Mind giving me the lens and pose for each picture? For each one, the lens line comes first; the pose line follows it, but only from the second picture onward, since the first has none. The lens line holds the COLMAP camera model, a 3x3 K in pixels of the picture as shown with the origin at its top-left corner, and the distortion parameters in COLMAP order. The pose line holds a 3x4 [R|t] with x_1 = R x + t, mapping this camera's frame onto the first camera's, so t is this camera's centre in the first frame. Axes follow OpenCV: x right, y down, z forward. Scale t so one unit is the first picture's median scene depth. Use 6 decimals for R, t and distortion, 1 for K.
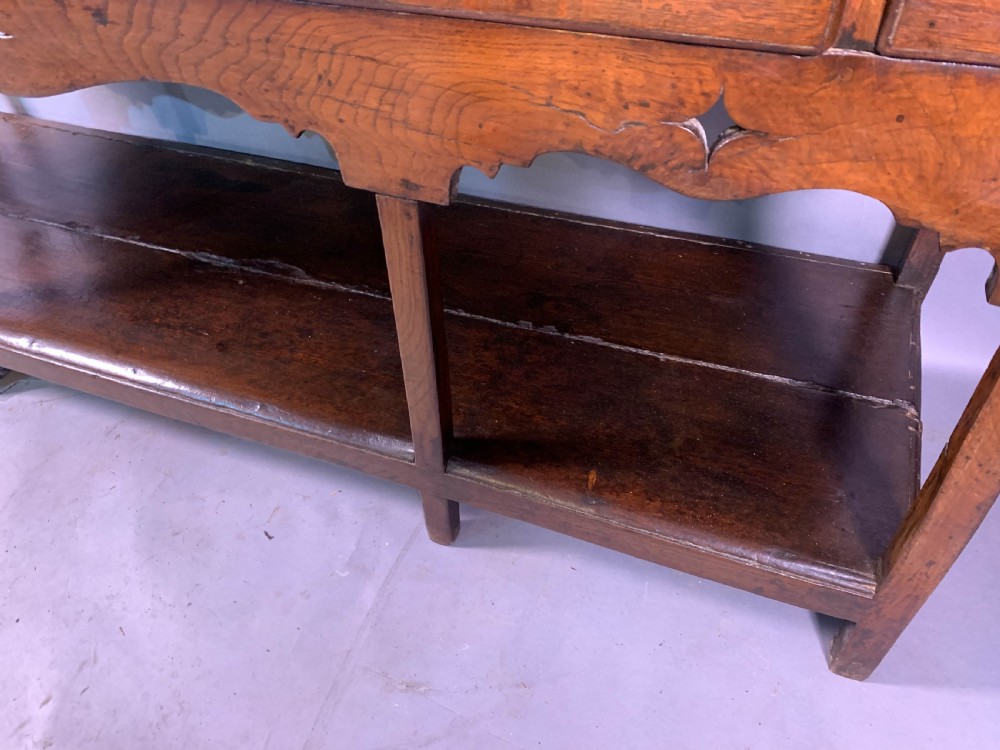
lens RADIAL K [[772.8, 0, 486.4], [0, 772.8, 372.3], [0, 0, 1]] dist [0.030009, -0.036977]
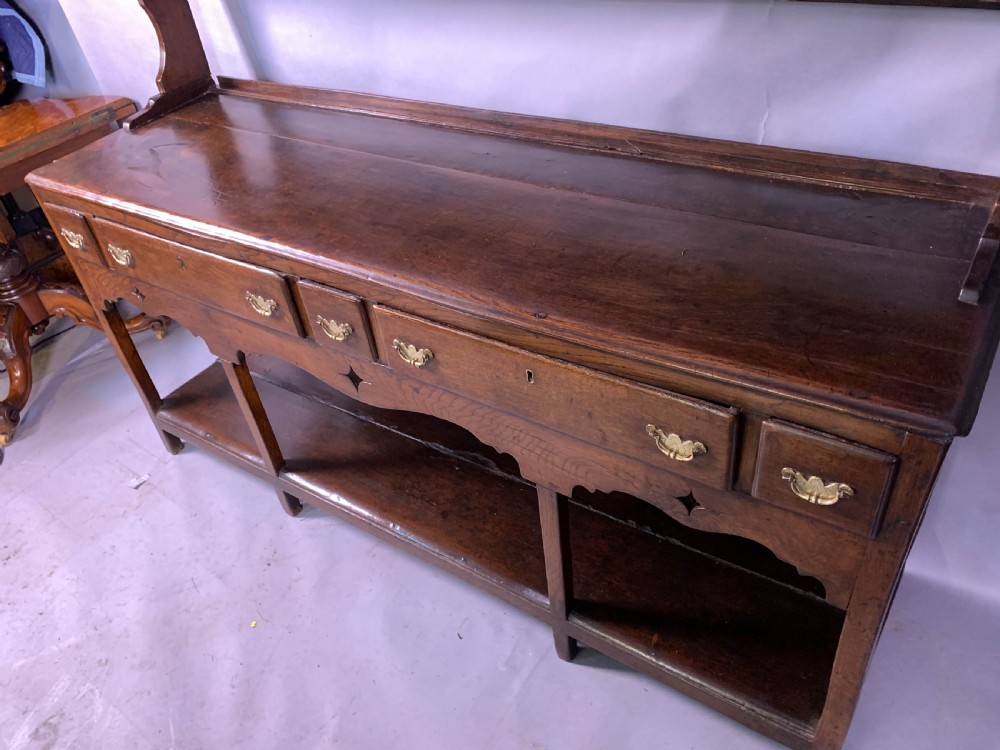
lens RADIAL K [[772.8, 0, 483.3], [0, 772.8, 378.6], [0, 0, 1]] dist [0.030009, -0.036977]
pose [[0.969508, 0.078817, -0.232040, 0.121680], [-0.095675, 0.993461, -0.062297, -0.273706], [0.225612, 0.082598, 0.970709, -0.731715]]
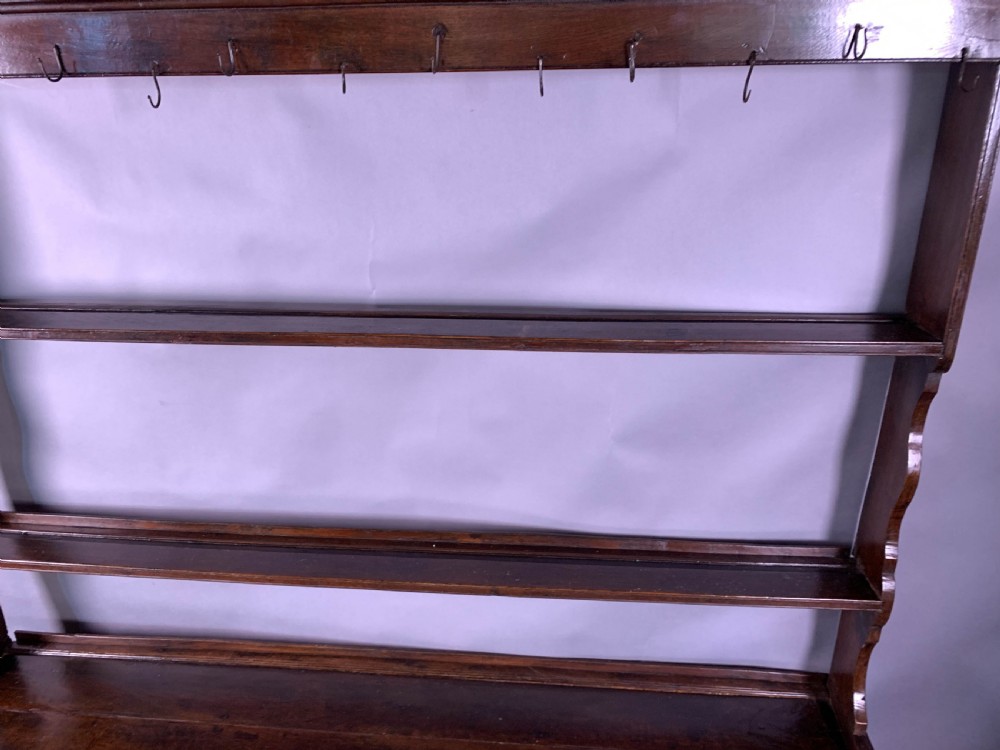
lens RADIAL K [[772.8, 0, 483.5], [0, 772.8, 382.2], [0, 0, 1]] dist [0.030009, -0.036977]
pose [[0.962372, -0.085561, 0.257912, -0.547025], [0.179001, 0.913716, -0.364803, -0.876269], [-0.204446, 0.397243, 0.894651, -1.049890]]
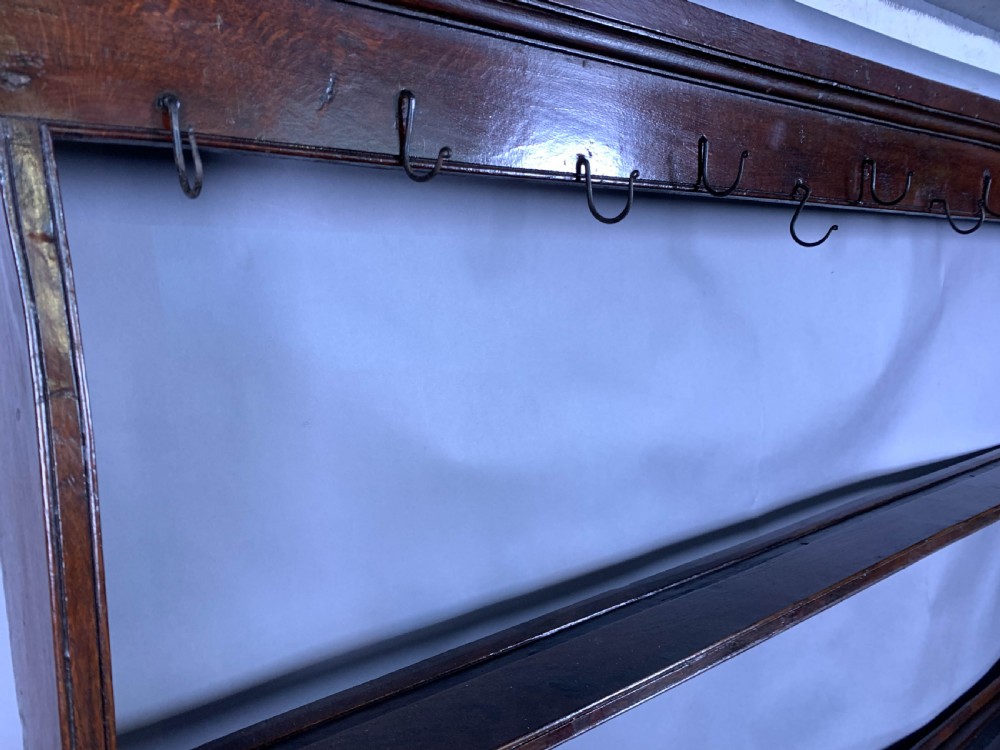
lens RADIAL K [[772.8, 0, 496.4], [0, 772.8, 367.8], [0, 0, 1]] dist [0.030009, -0.036977]
pose [[0.505367, -0.069974, 0.860062, -1.594498], [0.609402, 0.734600, -0.298315, -1.738949], [-0.610928, 0.674883, 0.413885, 0.001845]]
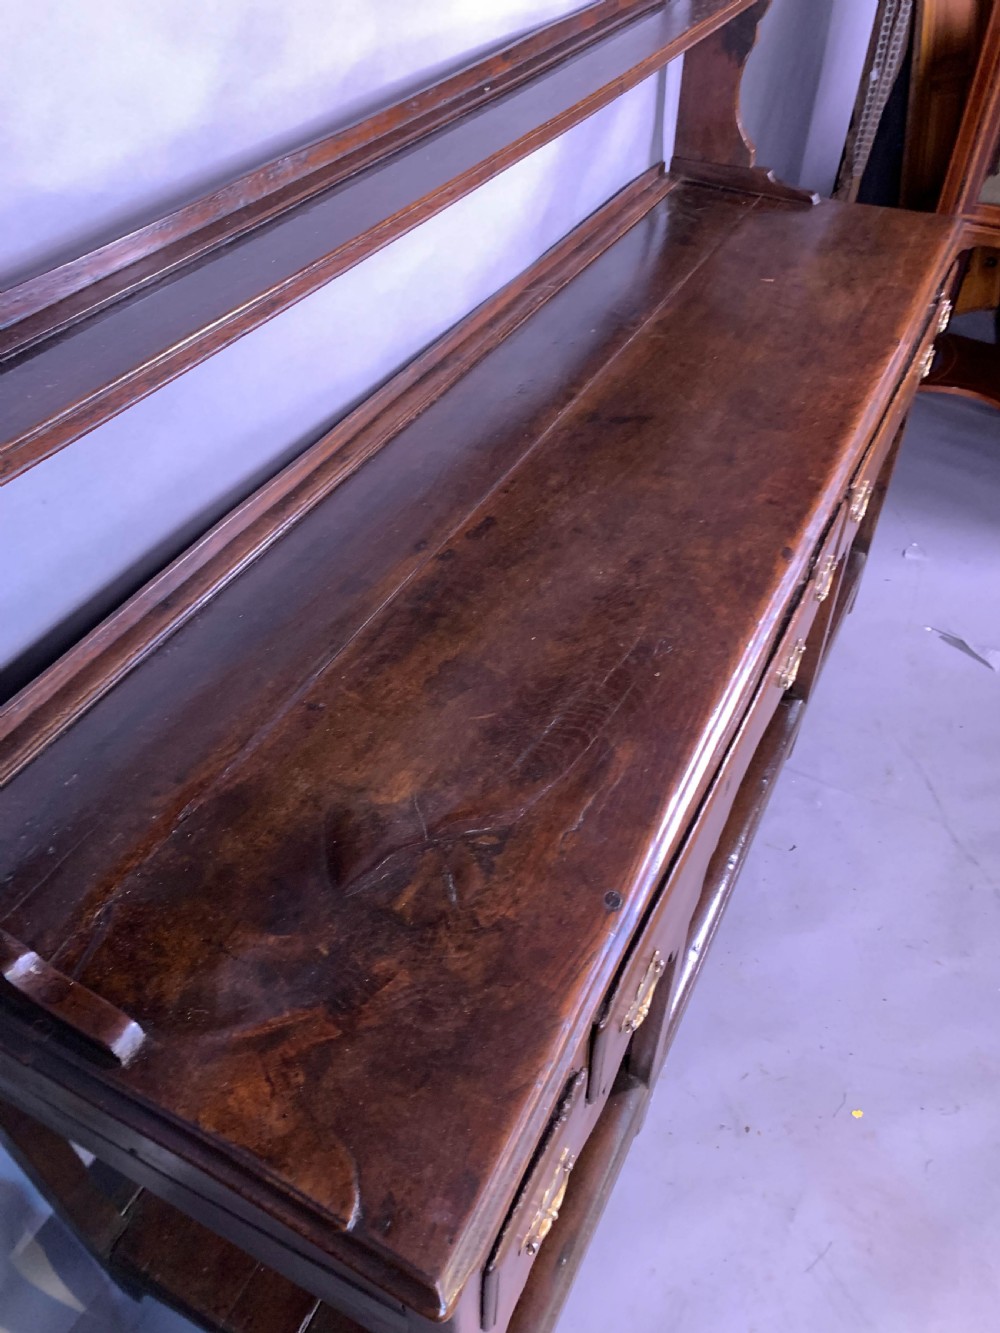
lens RADIAL K [[1030.1, 0, 494.5], [0, 1030.1, 658.9], [0, 0, 1]] dist [0.030009, -0.036977]
pose [[0.103976, -0.651513, 0.751478, -1.764116], [0.693217, 0.589277, 0.414973, -1.313873], [-0.713189, 0.477791, 0.512911, 0.329180]]
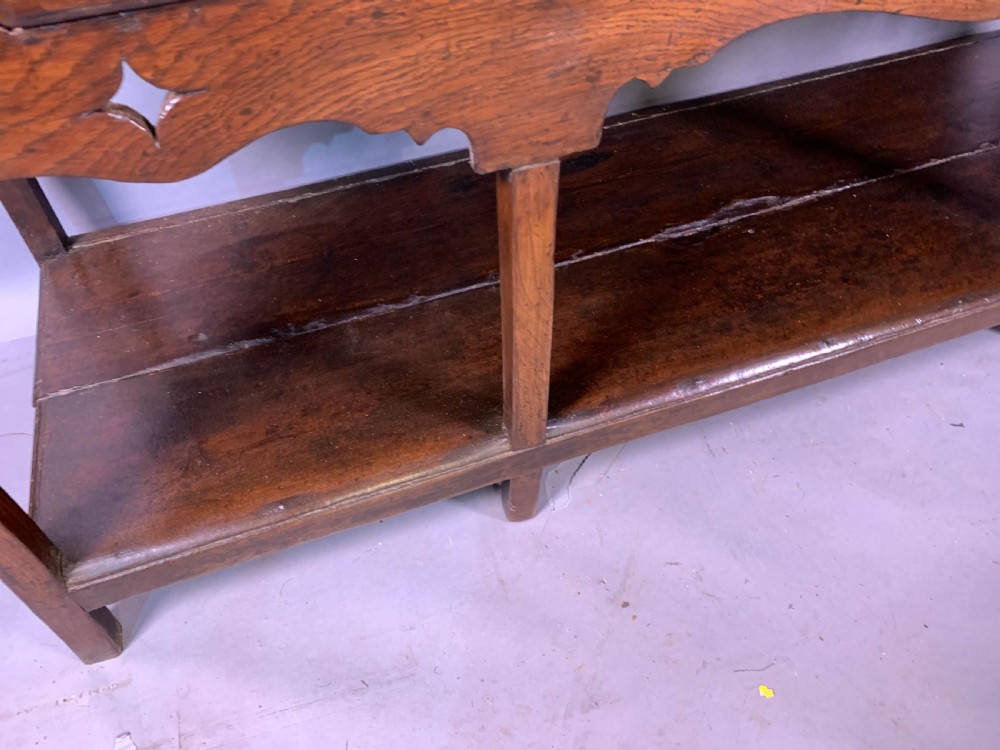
lens RADIAL K [[772.8, 0, 486.9], [0, 772.8, 372.2], [0, 0, 1]] dist [0.030009, -0.036977]
pose [[0.758570, -0.481310, 0.439217, -1.366828], [0.452931, 0.874082, 0.175596, -0.360871], [-0.468428, 0.065733, 0.881053, 0.462814]]
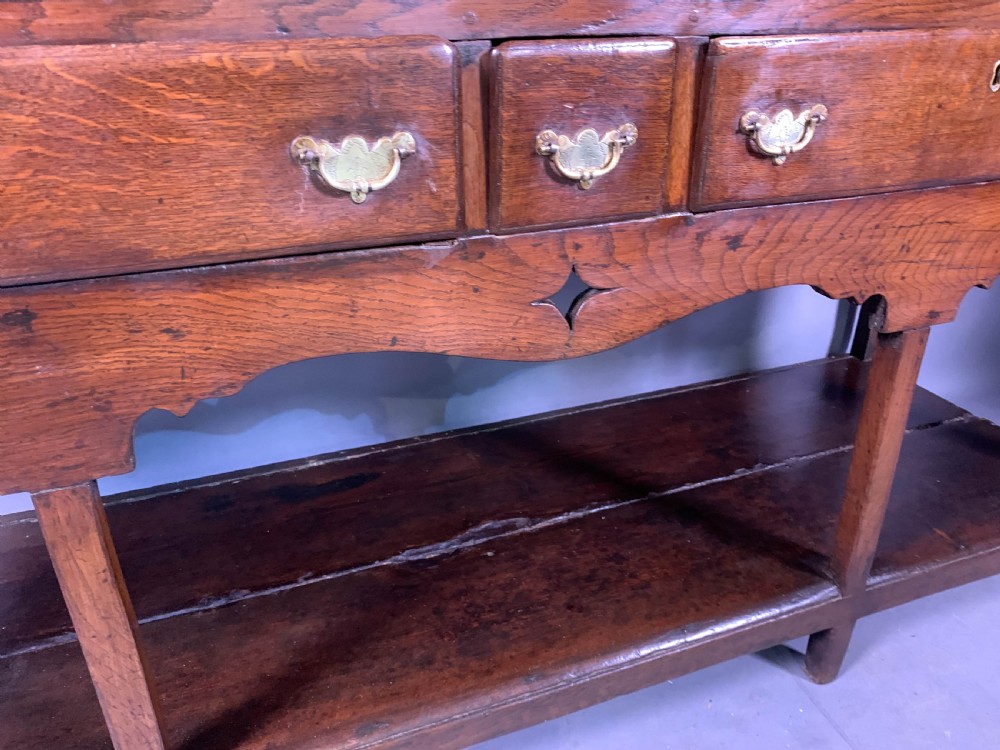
lens RADIAL K [[772.8, 0, 499.7], [0, 772.8, 374.0], [0, 0, 1]] dist [0.030009, -0.036977]
pose [[0.744724, -0.264062, 0.612909, -1.058882], [0.447733, 0.878729, -0.165438, -0.193200], [-0.494895, 0.397626, 0.772640, 0.291807]]
